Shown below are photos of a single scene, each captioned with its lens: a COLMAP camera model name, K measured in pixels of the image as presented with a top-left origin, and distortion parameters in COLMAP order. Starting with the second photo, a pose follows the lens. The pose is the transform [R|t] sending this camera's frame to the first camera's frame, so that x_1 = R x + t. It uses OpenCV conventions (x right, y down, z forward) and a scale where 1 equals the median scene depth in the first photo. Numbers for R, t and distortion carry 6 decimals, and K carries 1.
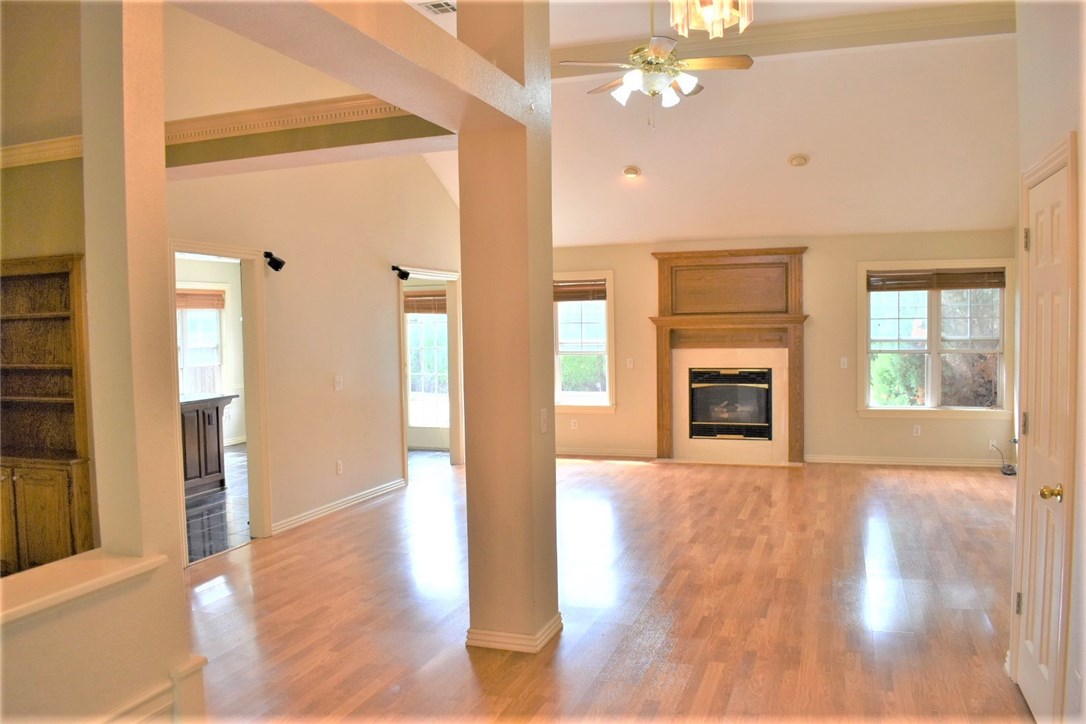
lens RADIAL K [[880.0, 0, 522.2], [0, 880.0, 341.7], [0, 0, 1]] dist [-0.094240, 0.003772]
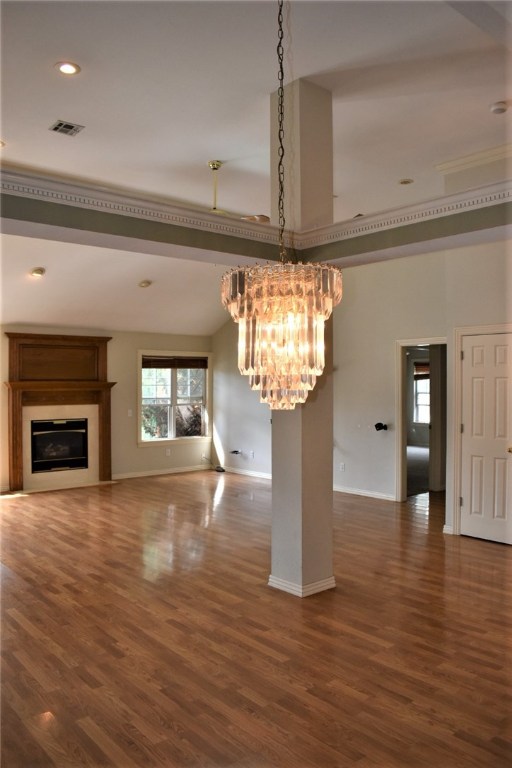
lens RADIAL K [[622.4, 0, 269.0], [0, 622.4, 380.2], [0, 0, 1]] dist [-0.094240, 0.003772]
pose [[0.472147, 0.017133, 0.881353, -0.491330], [0.013725, 0.999547, -0.026783, -0.001720], [-0.881413, 0.024742, 0.471698, 0.251717]]
